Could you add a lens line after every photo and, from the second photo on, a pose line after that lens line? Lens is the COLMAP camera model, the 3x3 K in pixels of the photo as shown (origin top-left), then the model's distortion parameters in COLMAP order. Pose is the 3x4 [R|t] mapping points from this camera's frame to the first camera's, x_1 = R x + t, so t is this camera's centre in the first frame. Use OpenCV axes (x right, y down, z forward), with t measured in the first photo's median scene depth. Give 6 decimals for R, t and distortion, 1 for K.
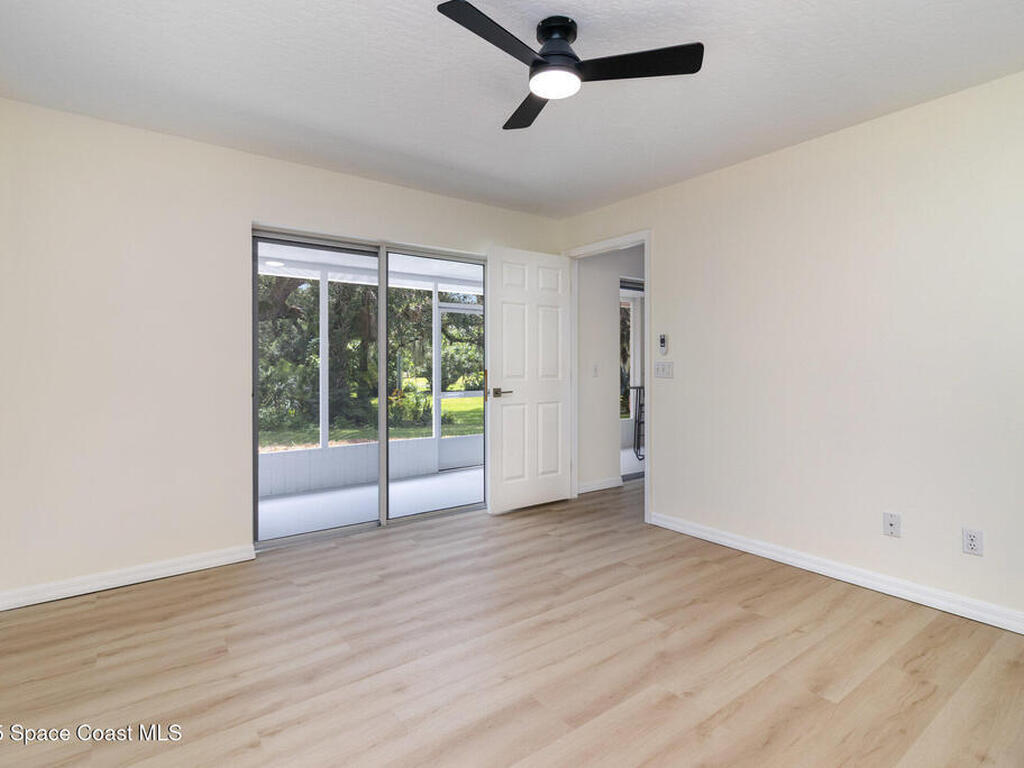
lens RADIAL K [[522.8, 0, 512.9], [0, 522.8, 380.9], [0, 0, 1]] dist [0.000306, 0.000017]
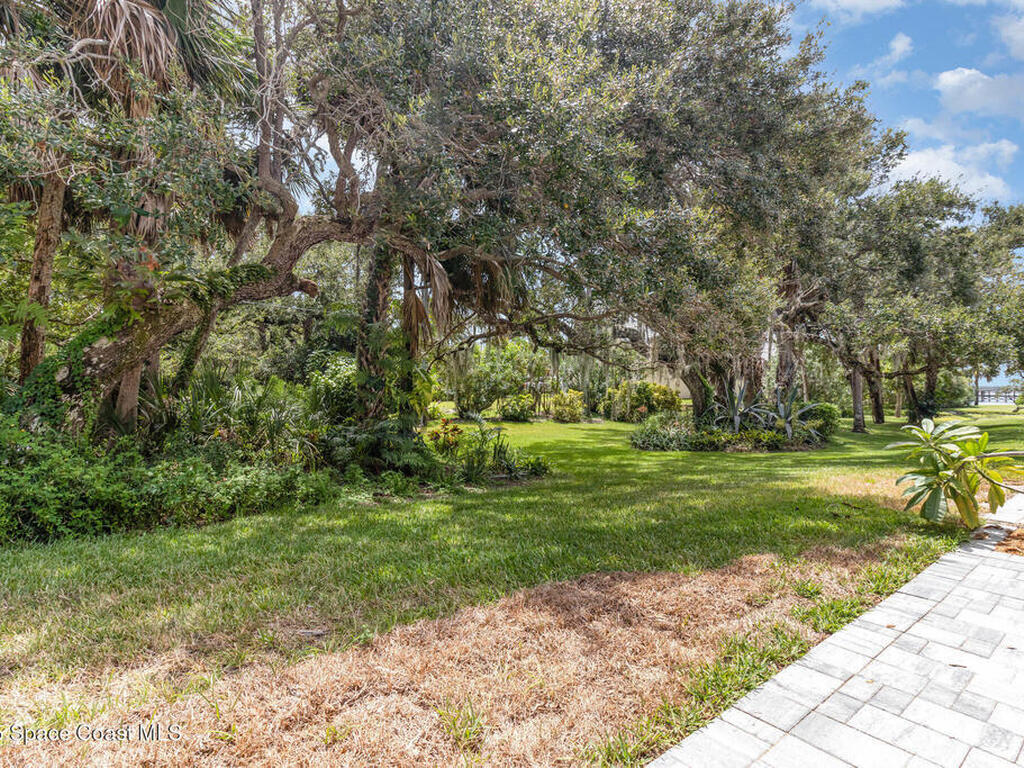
lens RADIAL K [[522.8, 0, 512.0], [0, 522.8, 386.0], [0, 0, 1]] dist [0.000306, 0.000017]
pose [[0.999691, 0.003021, 0.024679, -0.097925], [-0.002122, 0.999336, -0.036370, -0.000956], [-0.024773, 0.036306, 0.999034, 0.199308]]
